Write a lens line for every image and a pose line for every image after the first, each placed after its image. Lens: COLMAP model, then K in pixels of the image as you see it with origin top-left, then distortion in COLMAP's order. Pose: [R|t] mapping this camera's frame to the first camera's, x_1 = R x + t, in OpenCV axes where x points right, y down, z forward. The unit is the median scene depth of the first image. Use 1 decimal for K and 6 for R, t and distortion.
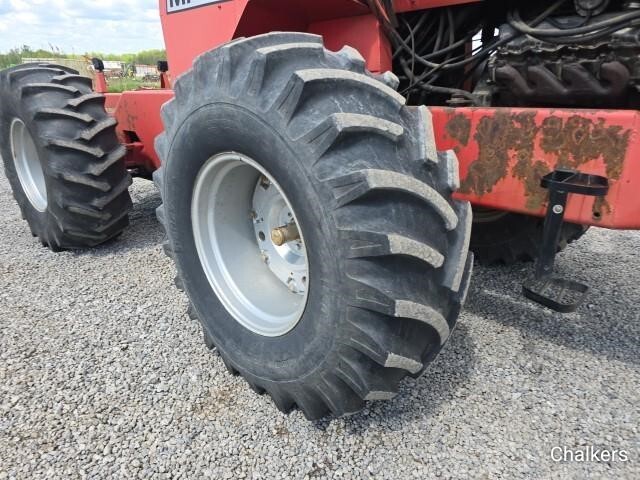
lens RADIAL K [[435.1, 0, 316.4], [0, 435.1, 241.6], [0, 0, 1]] dist [0.049203, -0.038601]
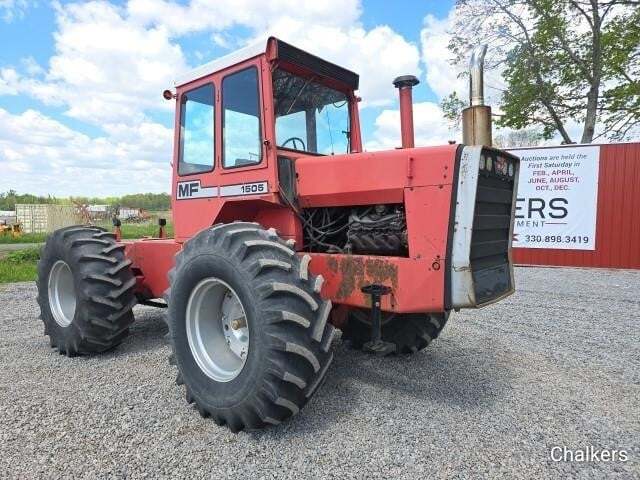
lens RADIAL K [[435.1, 0, 325.5], [0, 435.1, 225.8], [0, 0, 1]] dist [0.049203, -0.038601]
pose [[0.996905, -0.001827, 0.078597, 0.144468], [0.027826, 0.943219, -0.331005, 0.218413], [-0.073529, 0.332167, 0.940350, -0.878544]]
